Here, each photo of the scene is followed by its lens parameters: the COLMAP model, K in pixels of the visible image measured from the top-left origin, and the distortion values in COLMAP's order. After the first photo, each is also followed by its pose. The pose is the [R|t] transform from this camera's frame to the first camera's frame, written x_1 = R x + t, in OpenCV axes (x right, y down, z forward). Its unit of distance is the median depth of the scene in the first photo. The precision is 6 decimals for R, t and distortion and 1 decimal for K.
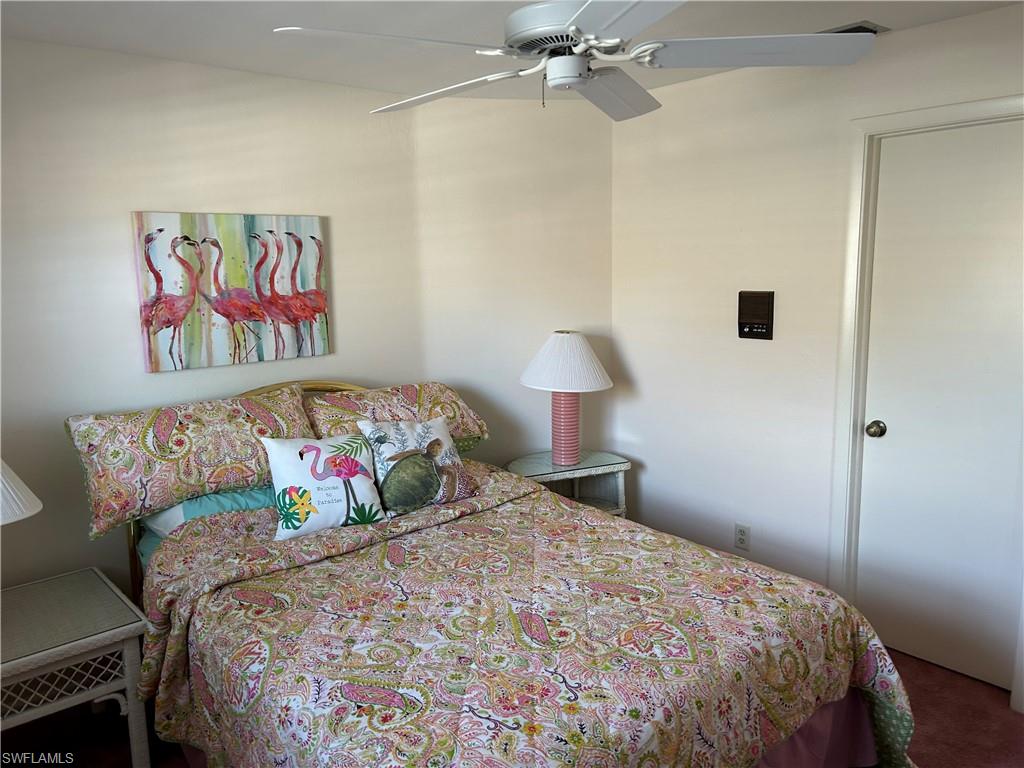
lens RADIAL K [[765.3, 0, 512.0], [0, 765.3, 384.0], [0, 0, 1]] dist [0.075449, -0.065960]
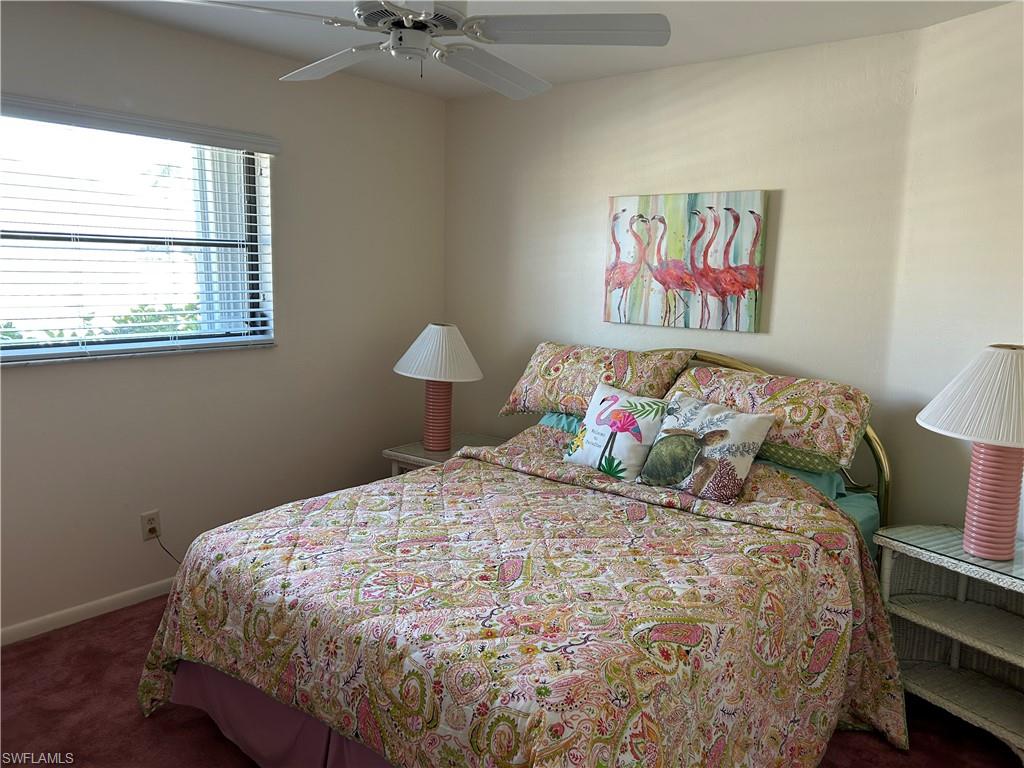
lens RADIAL K [[765.3, 0, 512.0], [0, 765.3, 384.0], [0, 0, 1]] dist [0.075449, -0.065960]
pose [[0.179324, 0.175200, -0.968064, 0.735388], [-0.187714, 0.972030, 0.141145, -0.062485], [0.965715, 0.156408, 0.207196, 0.575843]]
